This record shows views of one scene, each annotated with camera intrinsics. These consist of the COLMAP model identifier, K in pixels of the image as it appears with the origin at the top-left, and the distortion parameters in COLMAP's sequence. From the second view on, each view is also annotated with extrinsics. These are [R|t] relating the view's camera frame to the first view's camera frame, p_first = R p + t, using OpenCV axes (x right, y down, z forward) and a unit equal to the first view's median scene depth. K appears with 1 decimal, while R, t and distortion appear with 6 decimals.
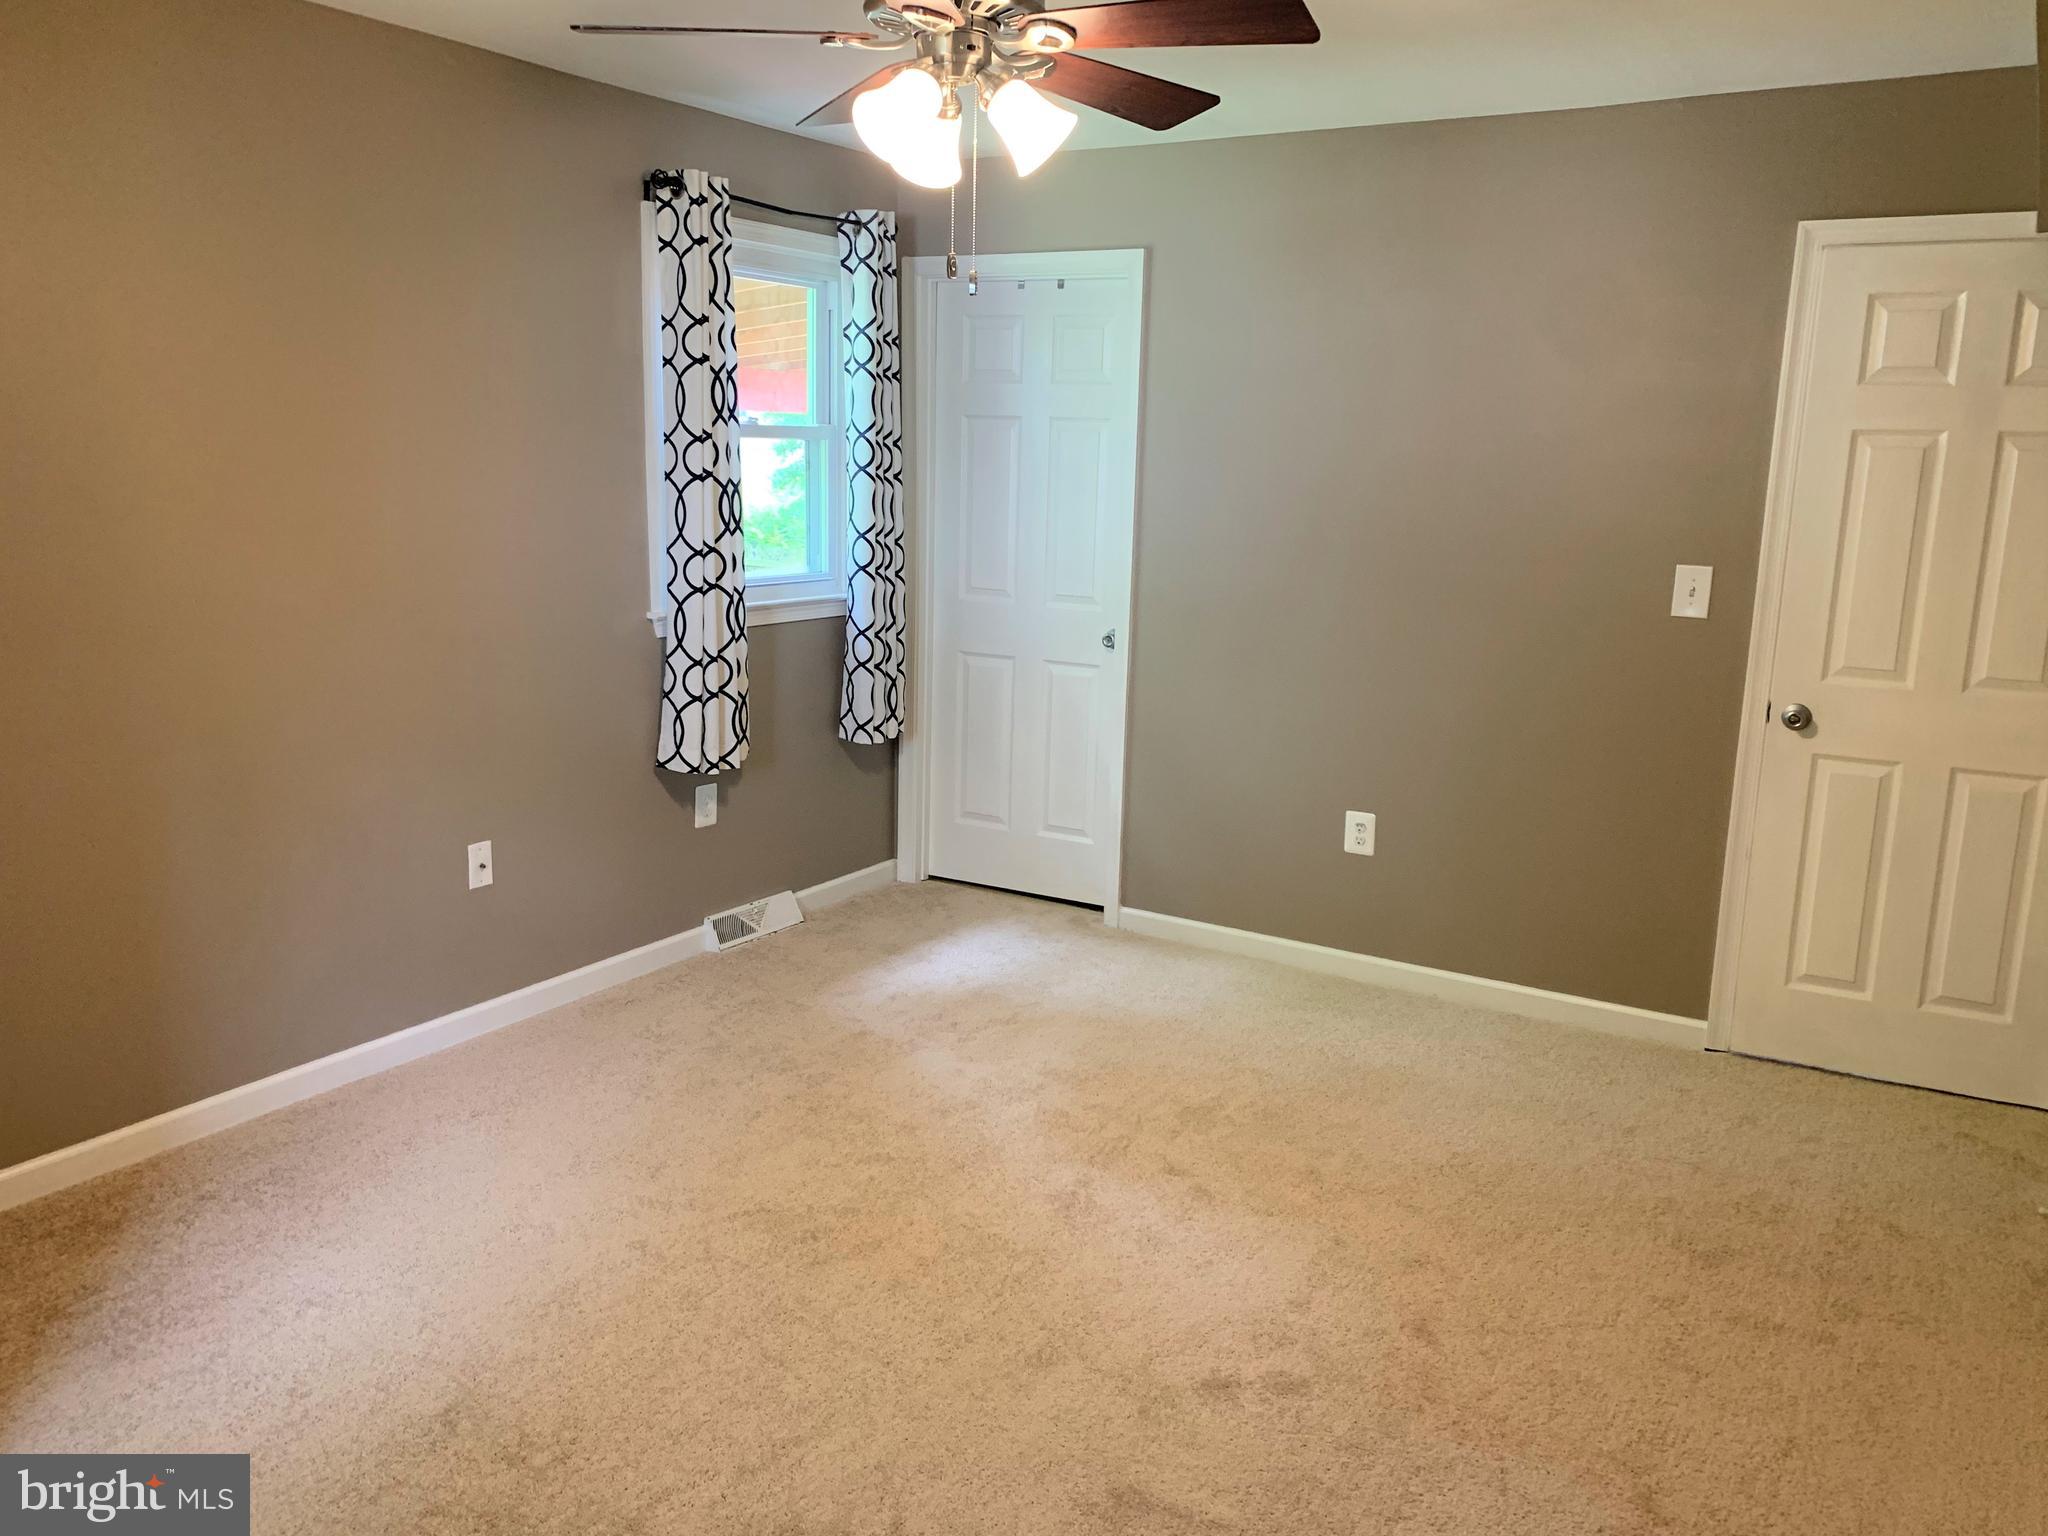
lens RADIAL K [[1535.9, 0, 1053.3], [0, 1535.9, 768.1], [0, 0, 1]] dist [0.007517, 0.005916]
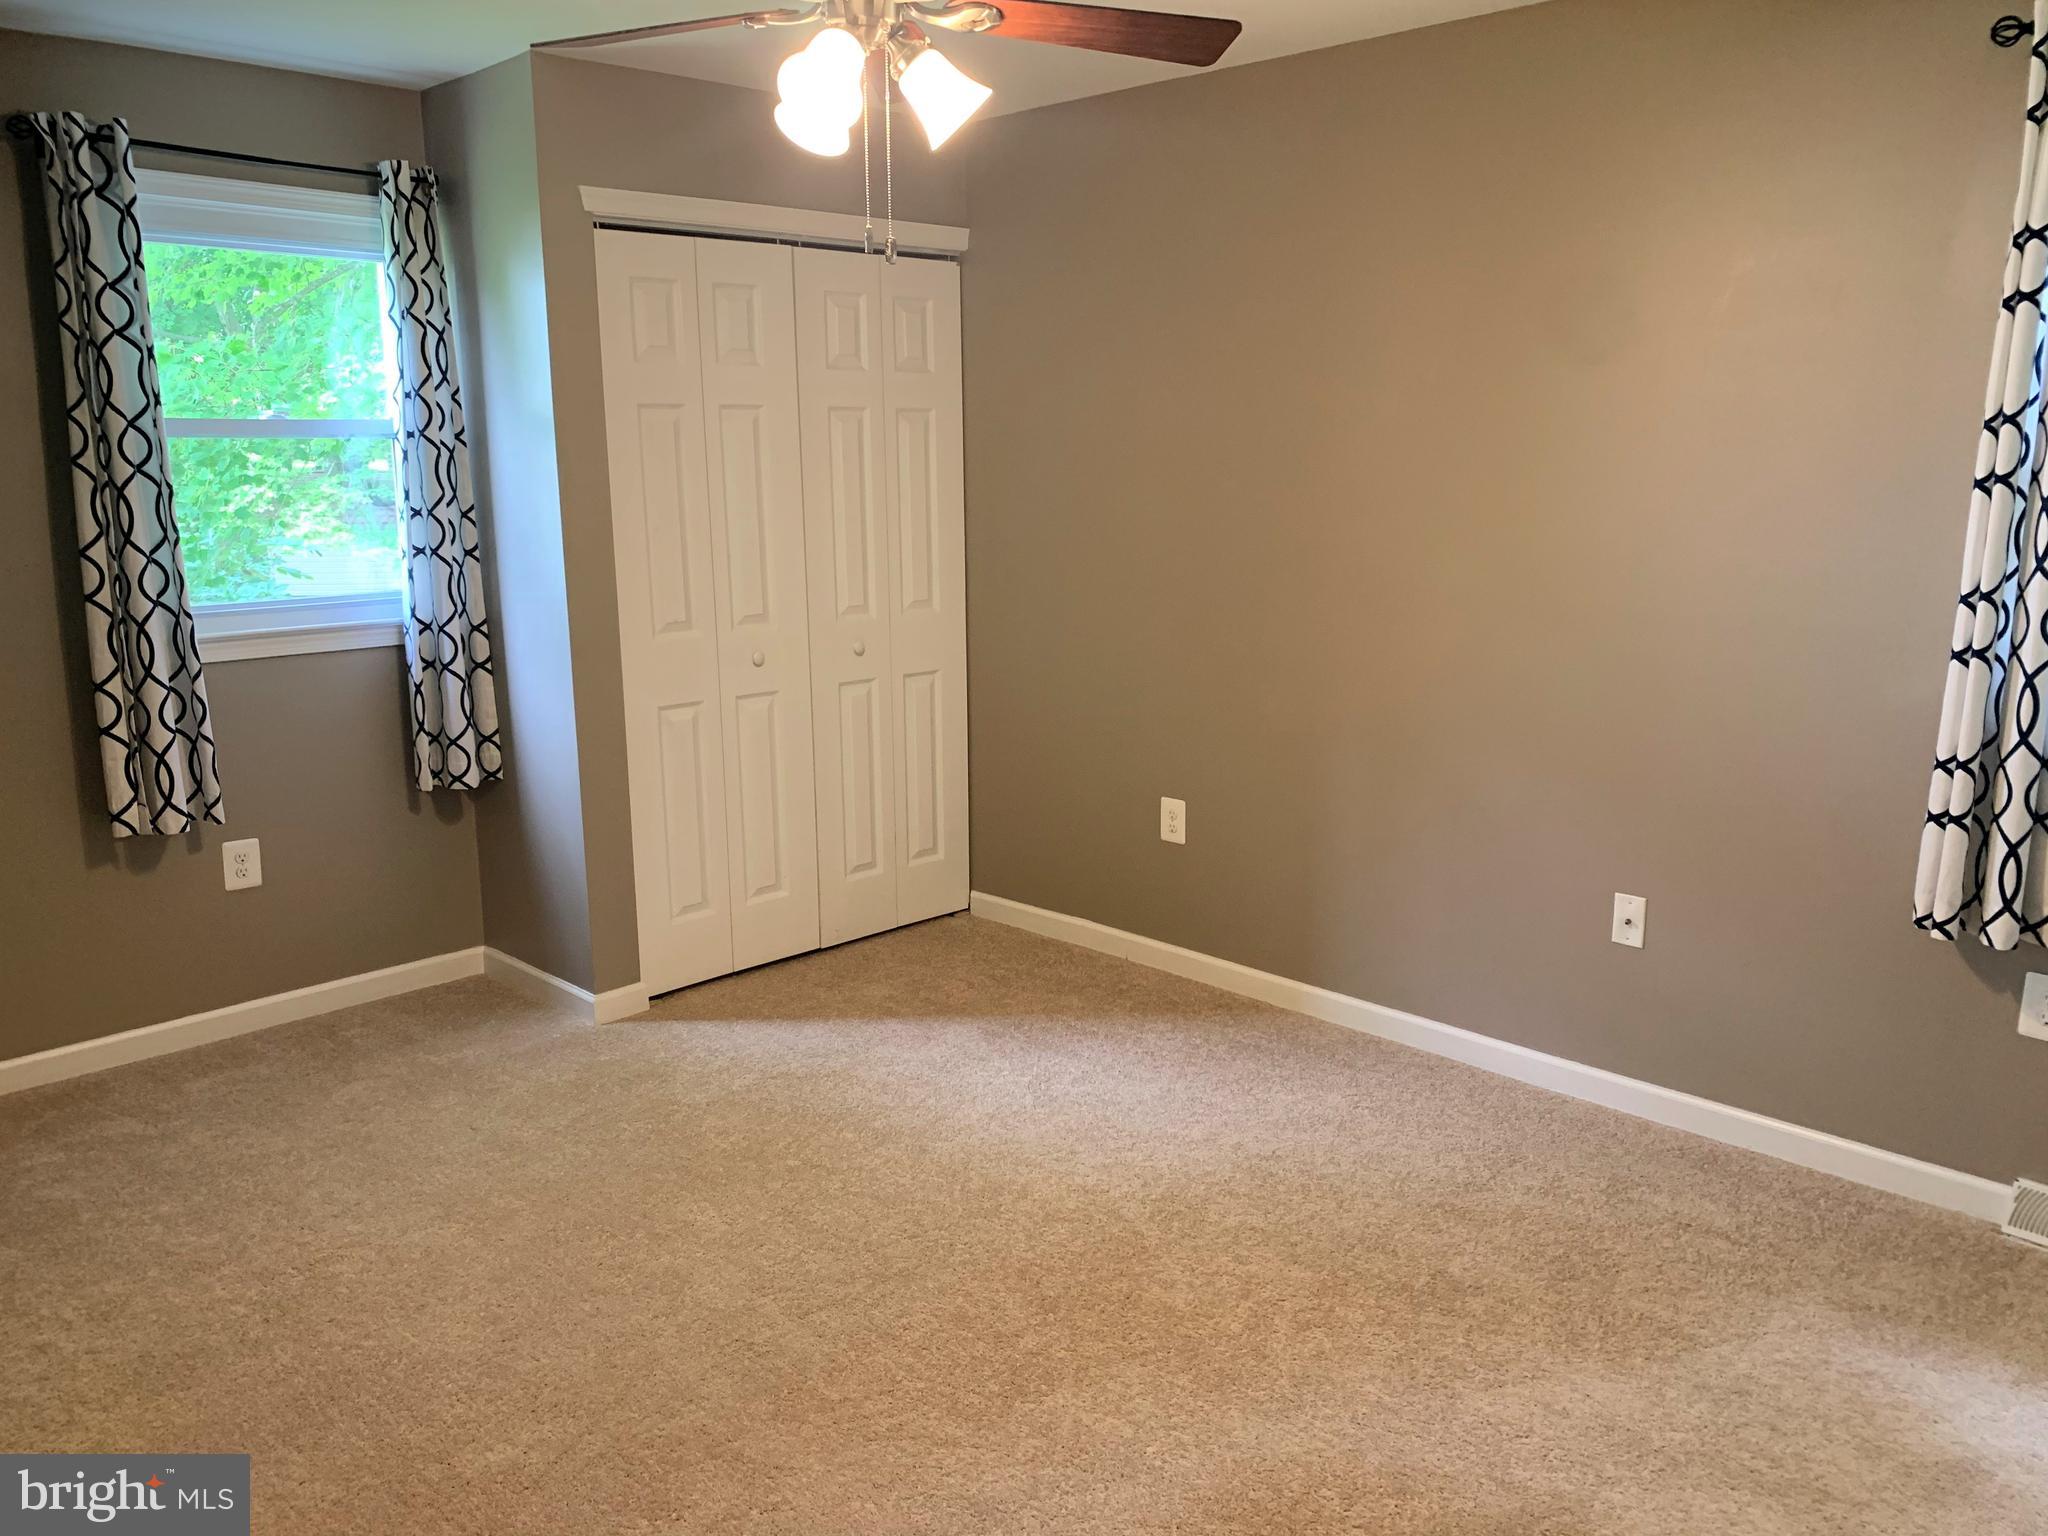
lens RADIAL K [[1570.8, 0, 1024.0], [0, 1570.8, 768.0], [0, 0, 1]] dist [0.079098, -0.127472]
pose [[-0.240831, 0.181080, -0.953525, 0.873684], [-0.194139, 0.953599, 0.230127, -0.252797], [0.950952, 0.240538, -0.194502, 1.317736]]
